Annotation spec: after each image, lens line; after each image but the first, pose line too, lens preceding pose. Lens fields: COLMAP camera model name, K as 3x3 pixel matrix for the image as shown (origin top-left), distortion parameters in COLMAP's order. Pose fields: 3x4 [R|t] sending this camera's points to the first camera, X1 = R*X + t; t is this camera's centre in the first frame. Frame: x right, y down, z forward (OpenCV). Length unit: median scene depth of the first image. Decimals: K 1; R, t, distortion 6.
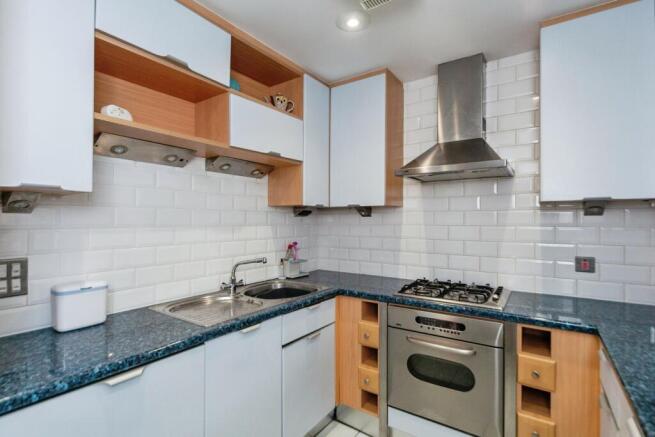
lens RADIAL K [[315.6, 0, 327.5], [0, 315.6, 218.5], [0, 0, 1]] dist [0.001749, 0.000101]
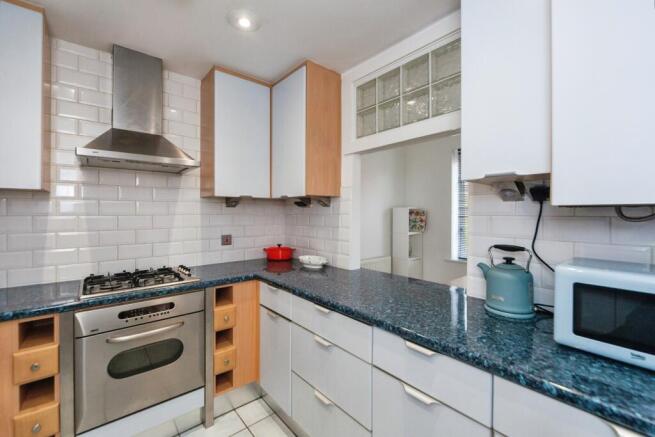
lens RADIAL K [[277.8, 0, 328.6], [0, 277.8, 212.0], [0, 0, 1]] dist [-0.001135, -0.000745]
pose [[0.265555, 0.002626, 0.964092, -0.314175], [-0.005807, 0.999983, -0.001125, 0.011440], [-0.964078, -0.005300, 0.265565, 0.179750]]
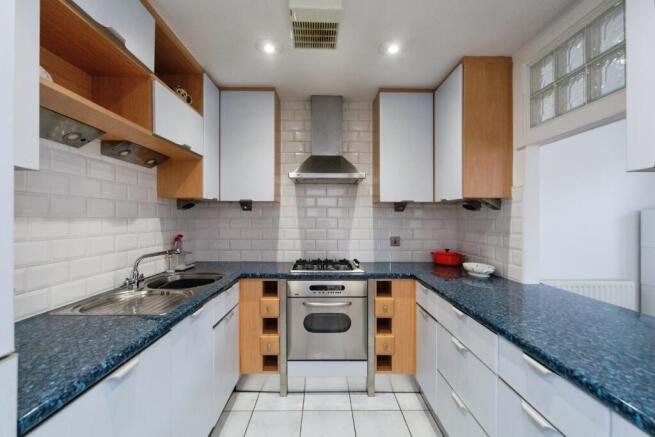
lens RADIAL K [[293.9, 0, 326.1], [0, 293.9, 215.4], [0, 0, 1]] dist [-0.000221, -0.000263]
pose [[0.818894, 0.008246, 0.573886, -0.344178], [-0.007712, 0.999965, -0.003364, 0.017881], [-0.573893, -0.001671, 0.818928, -0.040278]]
